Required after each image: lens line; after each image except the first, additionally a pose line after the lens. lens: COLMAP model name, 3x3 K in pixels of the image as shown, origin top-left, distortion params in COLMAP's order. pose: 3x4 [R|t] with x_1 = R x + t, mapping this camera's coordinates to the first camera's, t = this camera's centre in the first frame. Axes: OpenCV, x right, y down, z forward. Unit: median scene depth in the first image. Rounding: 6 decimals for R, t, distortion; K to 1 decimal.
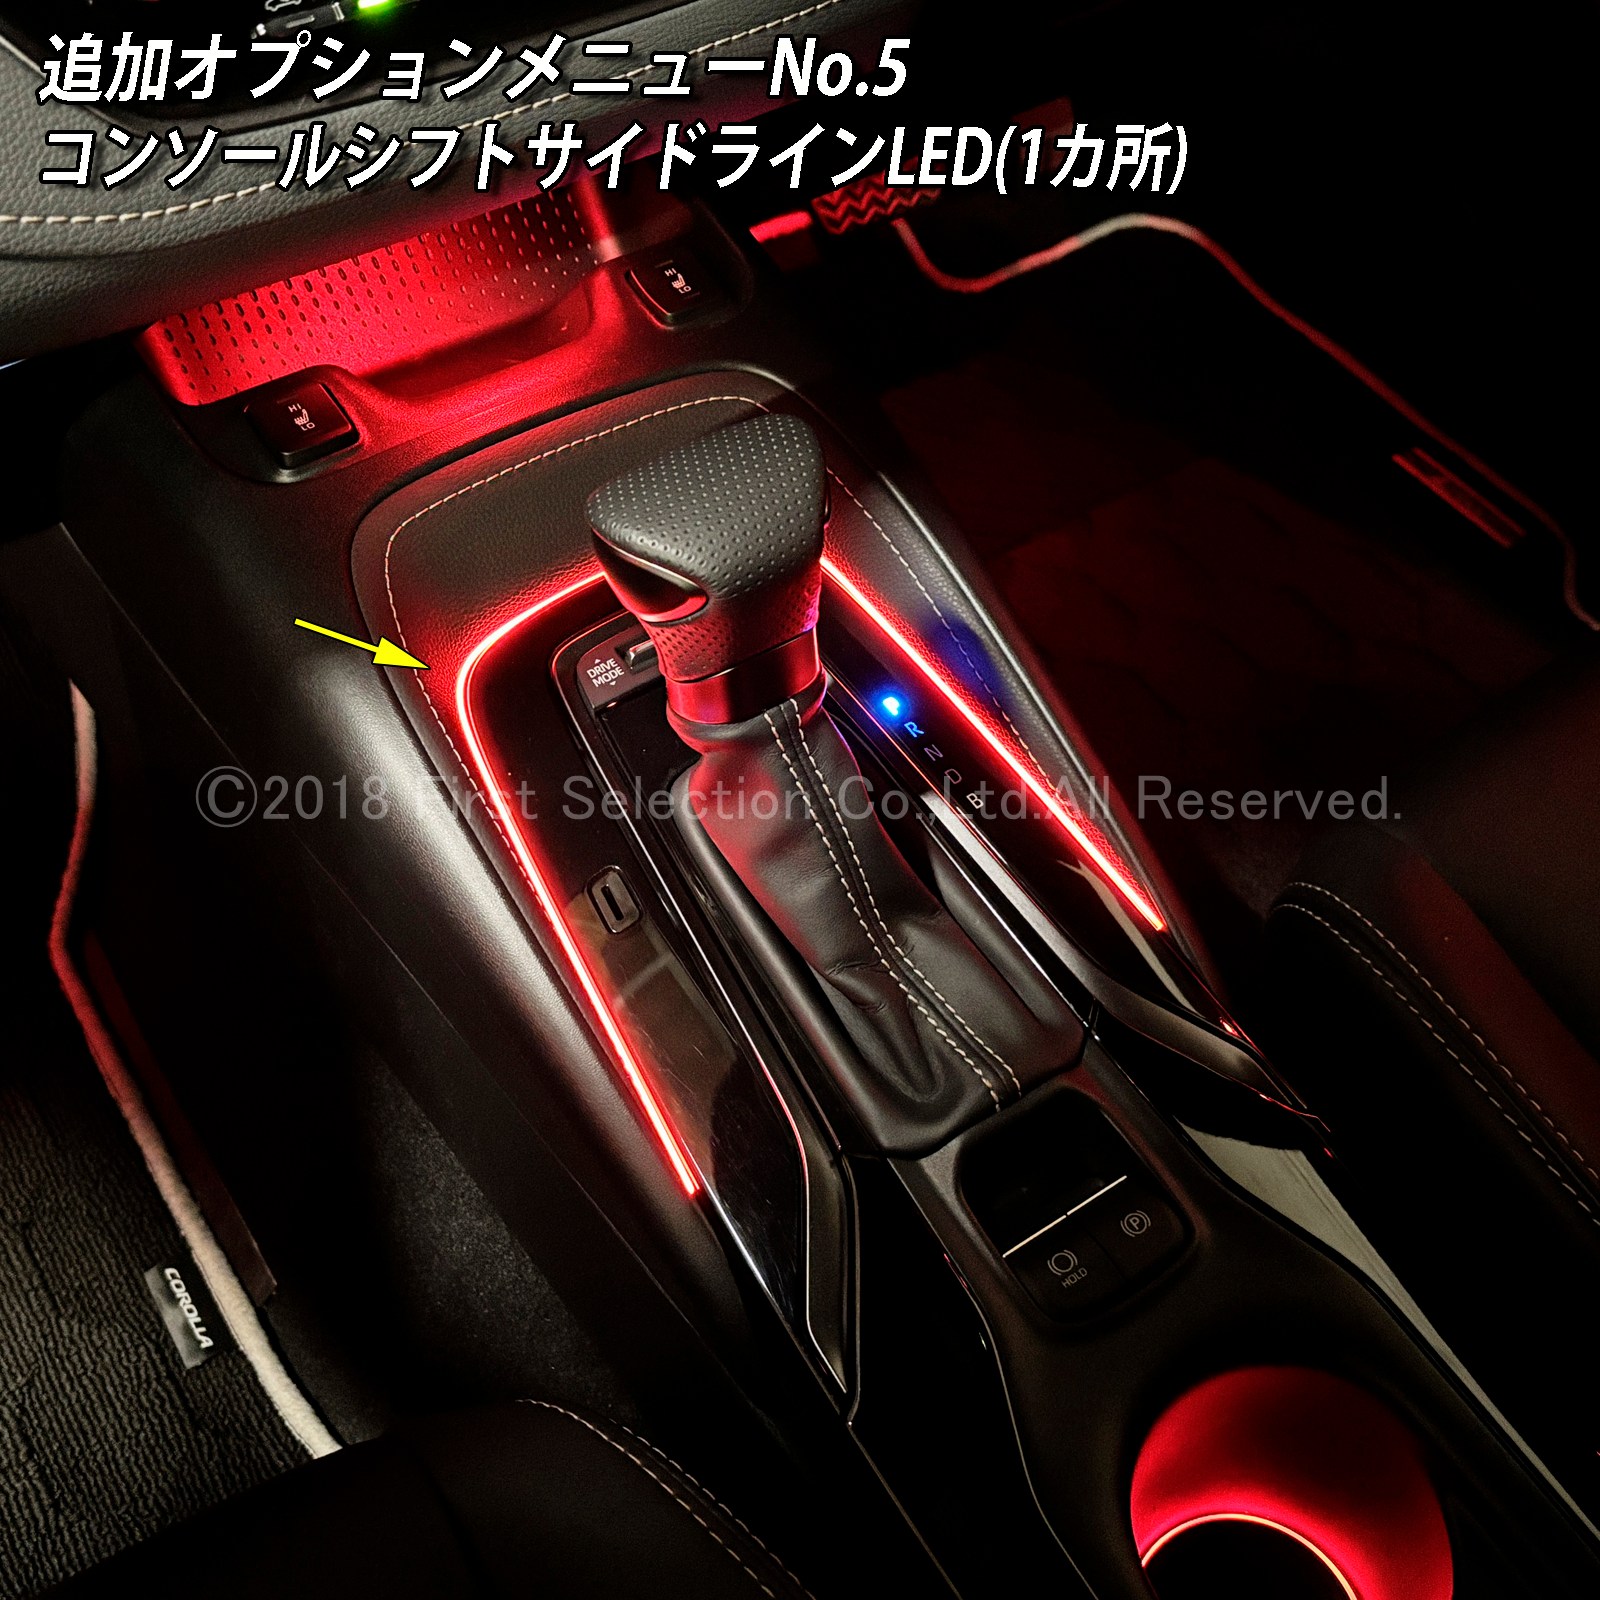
lens RADIAL K [[2210.1, 0, 800.0], [0, 2210.1, 800.0], [0, 0, 1]] dist [-0.001730, -0.045351]
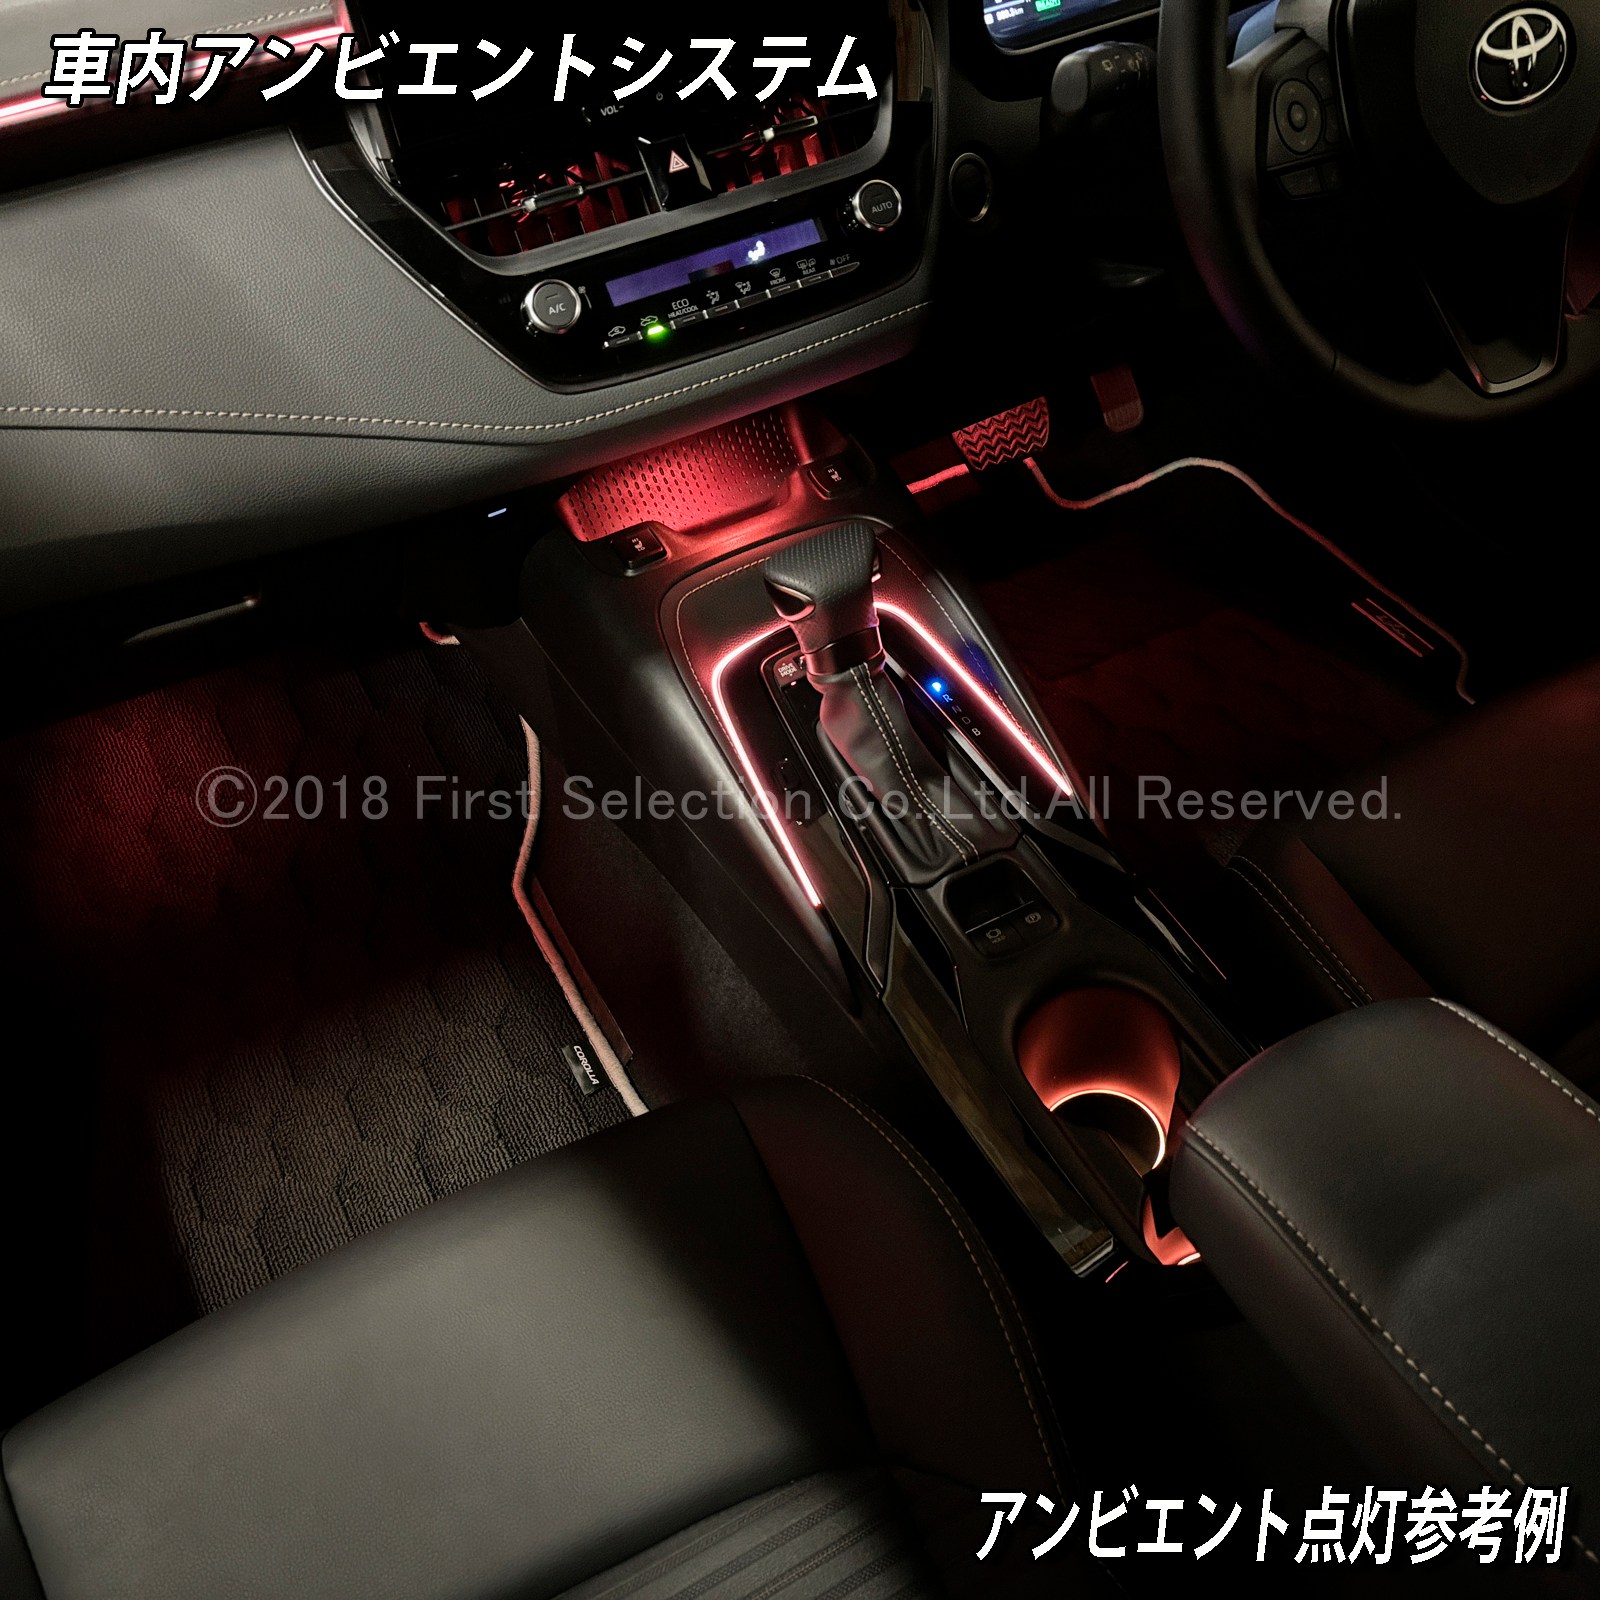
lens RADIAL K [[1492.3, 0, 805.3], [0, 1492.3, 835.8], [0, 0, 1]] dist [0.012814, -0.010180]
pose [[0.990933, 0.000156, -0.134359, 0.103568], [-0.003618, 0.999668, -0.025524, 0.121637], [0.134310, 0.025779, 0.990604, -0.303153]]
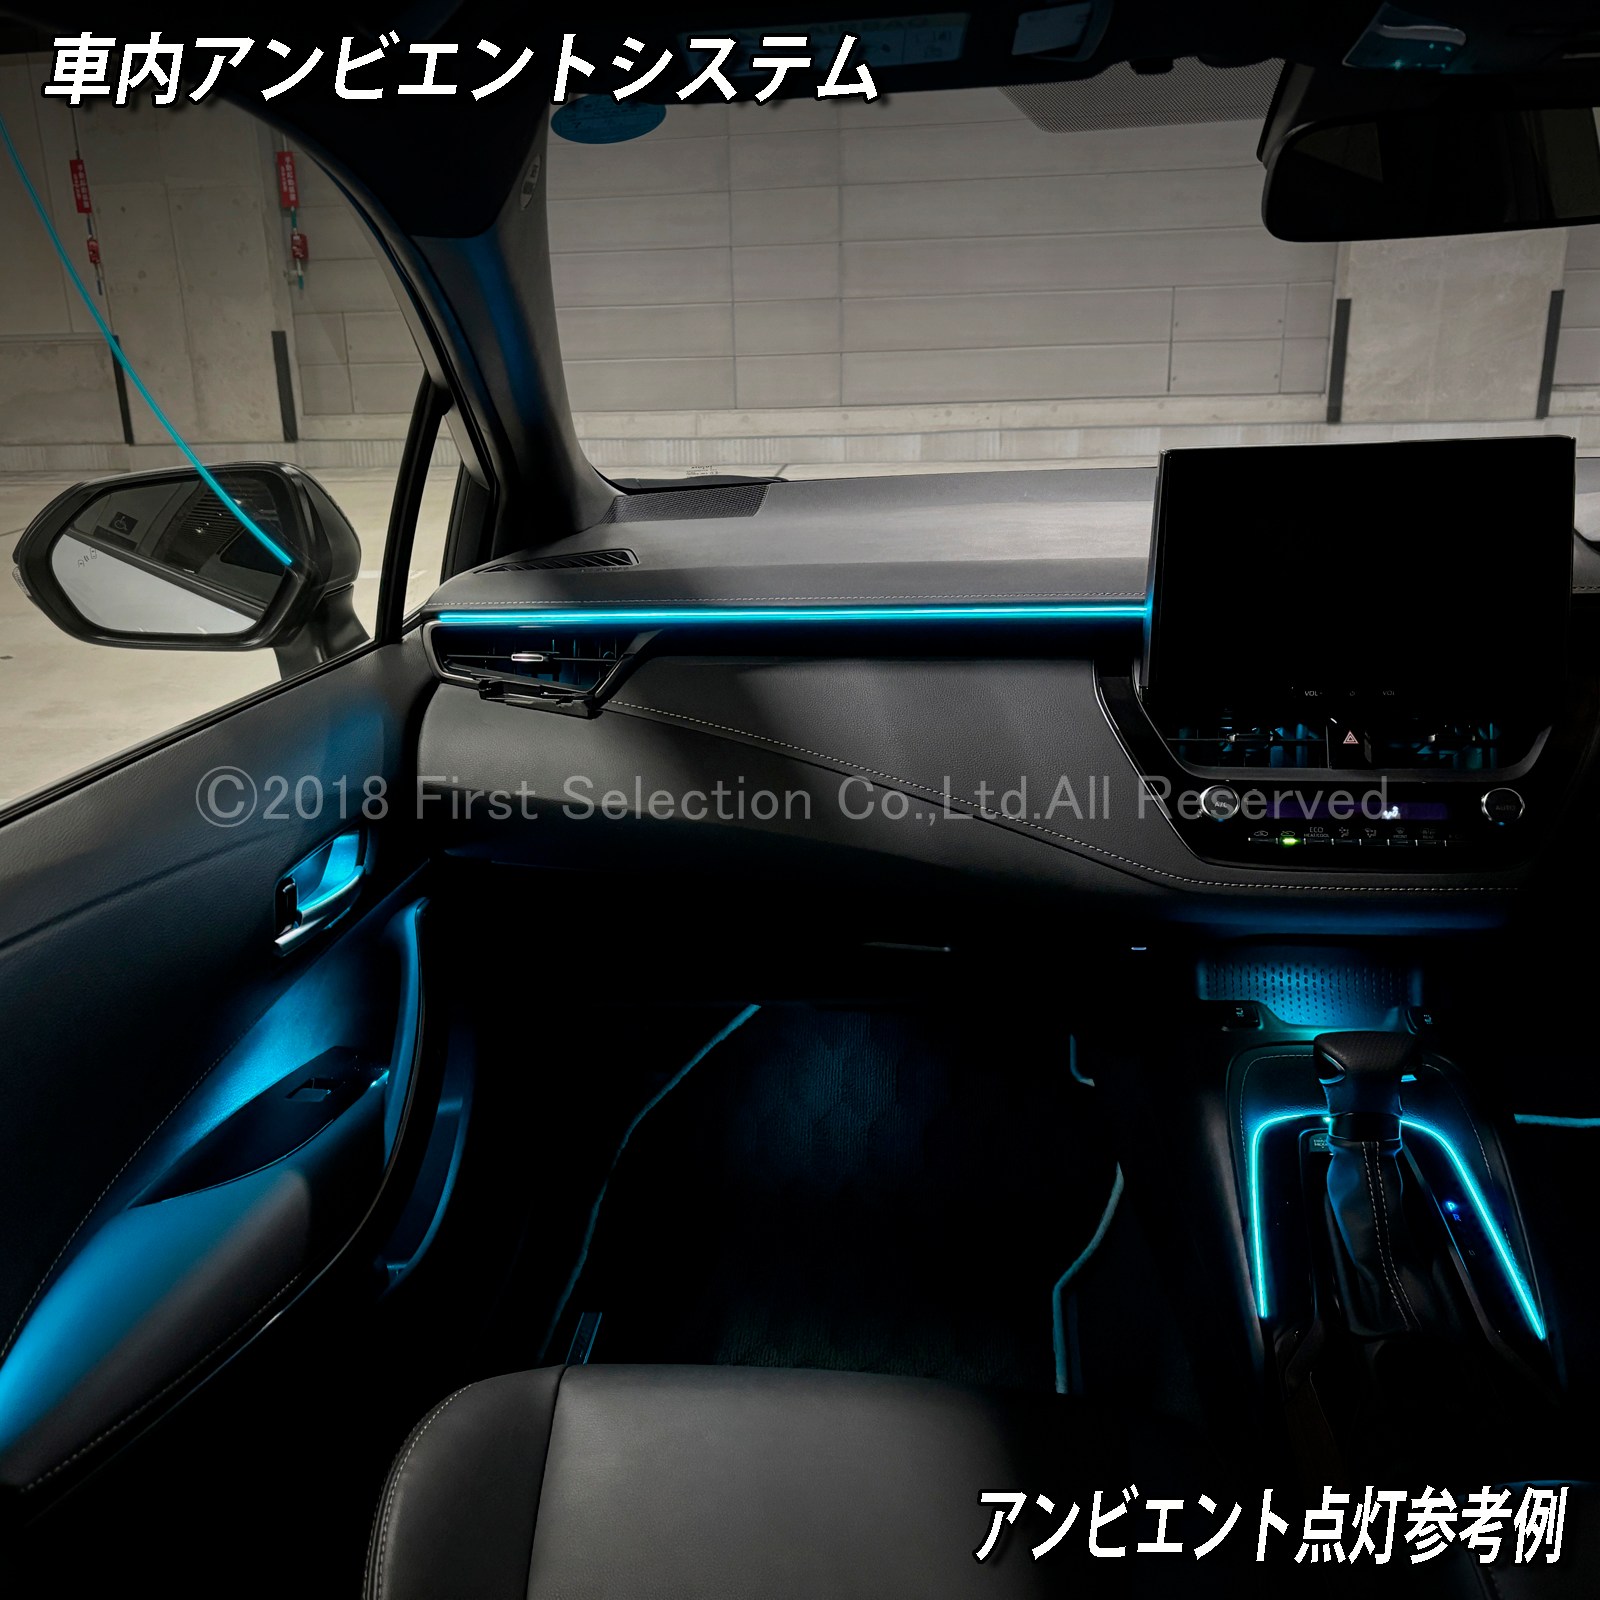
lens RADIAL K [[1492.3, 0, 805.3], [0, 1492.3, 835.8], [0, 0, 1]] dist [0.012814, -0.010180]
pose [[0.766867, 0.197972, -0.610509, 0.378134], [-0.449421, 0.844733, -0.290599, 0.359660], [0.458187, 0.497226, 0.736770, -0.540933]]
